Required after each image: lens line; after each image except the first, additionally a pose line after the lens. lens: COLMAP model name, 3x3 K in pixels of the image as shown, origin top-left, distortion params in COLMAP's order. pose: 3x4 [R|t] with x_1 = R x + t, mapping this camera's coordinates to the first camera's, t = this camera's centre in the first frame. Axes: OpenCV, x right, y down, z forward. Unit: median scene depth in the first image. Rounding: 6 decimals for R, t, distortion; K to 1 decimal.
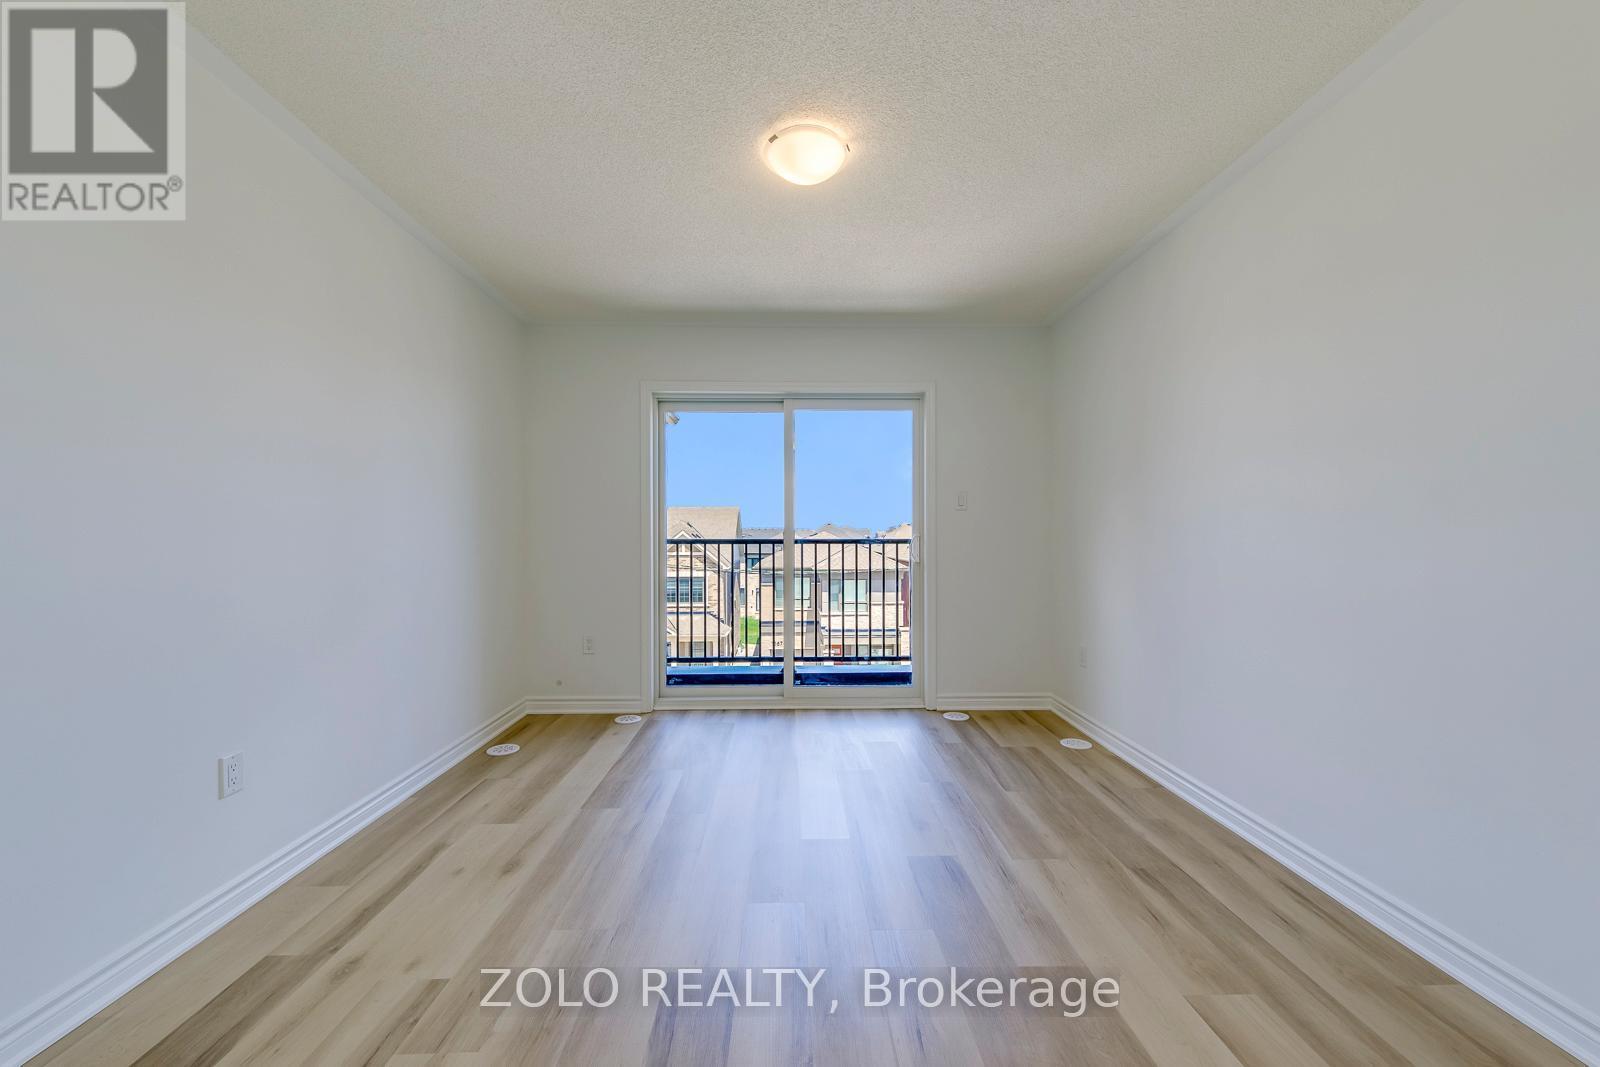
lens RADIAL K [[621.4, 0, 803.1], [0, 621.4, 539.2], [0, 0, 1]] dist [-0.000957, 0.000058]
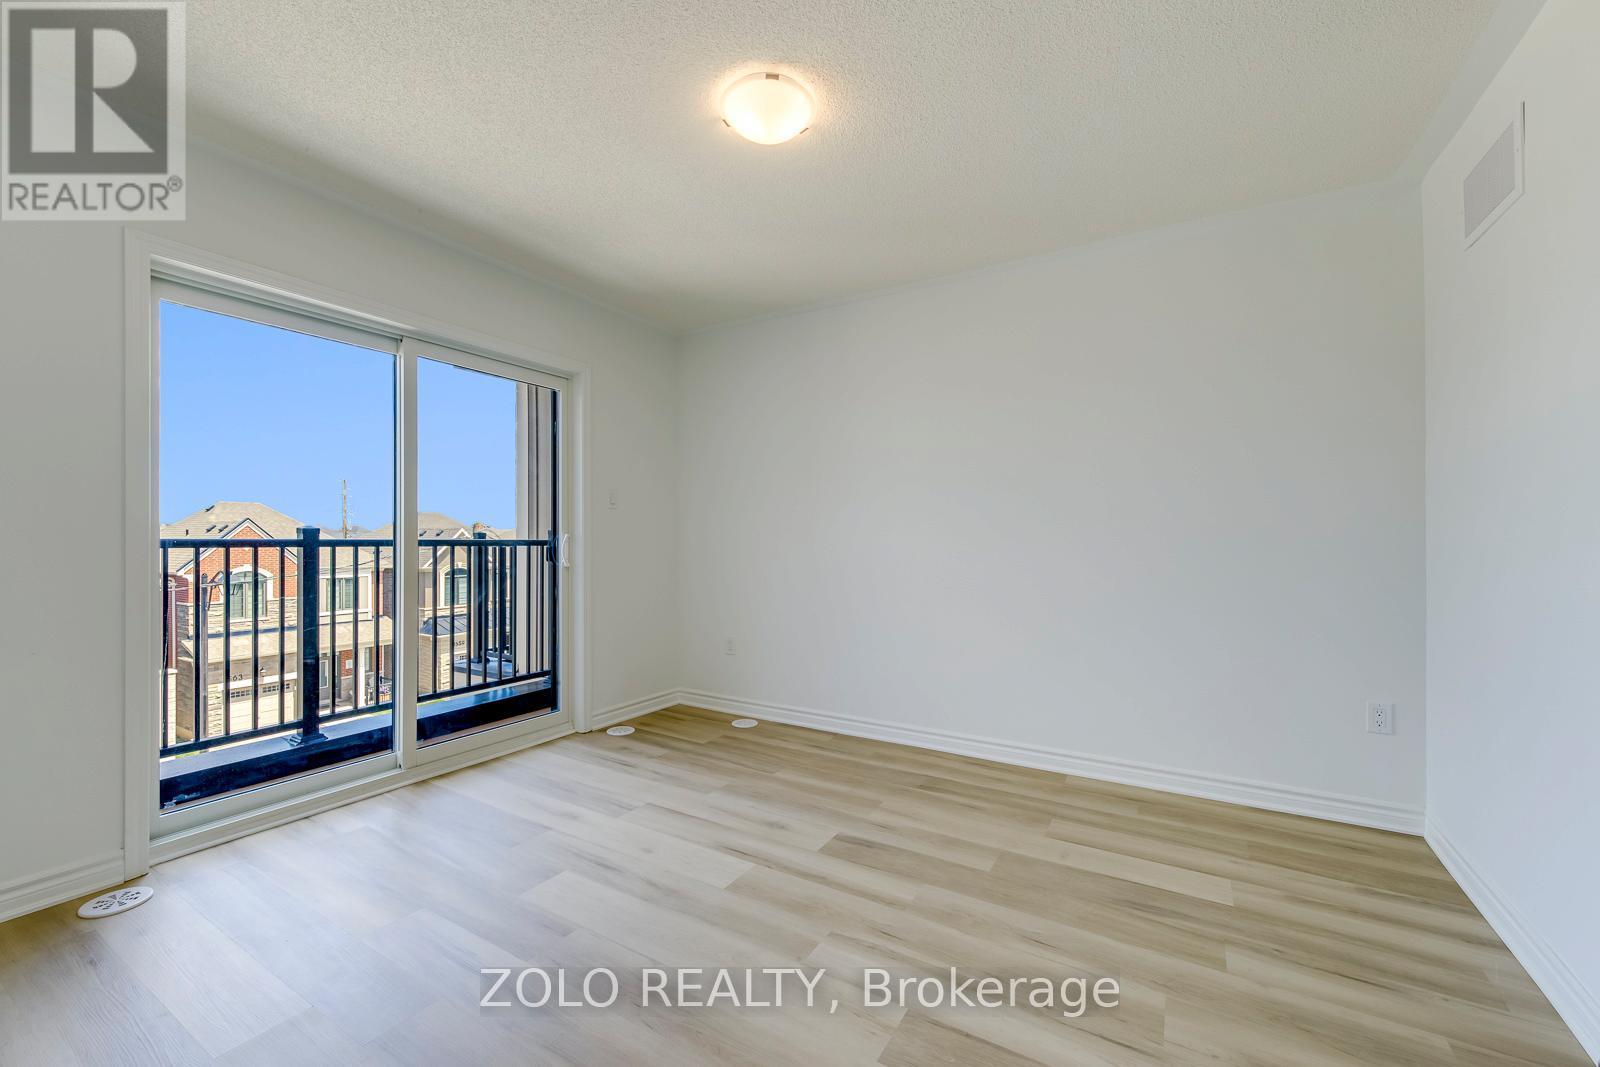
lens RADIAL K [[621.4, 0, 803.1], [0, 621.4, 539.2], [0, 0, 1]] dist [-0.000957, 0.000058]
pose [[0.529263, 0.007994, 0.848420, -0.535392], [-0.004168, 0.999968, -0.006822, 0.003072], [-0.848447, 0.000074, 0.529280, 0.360285]]
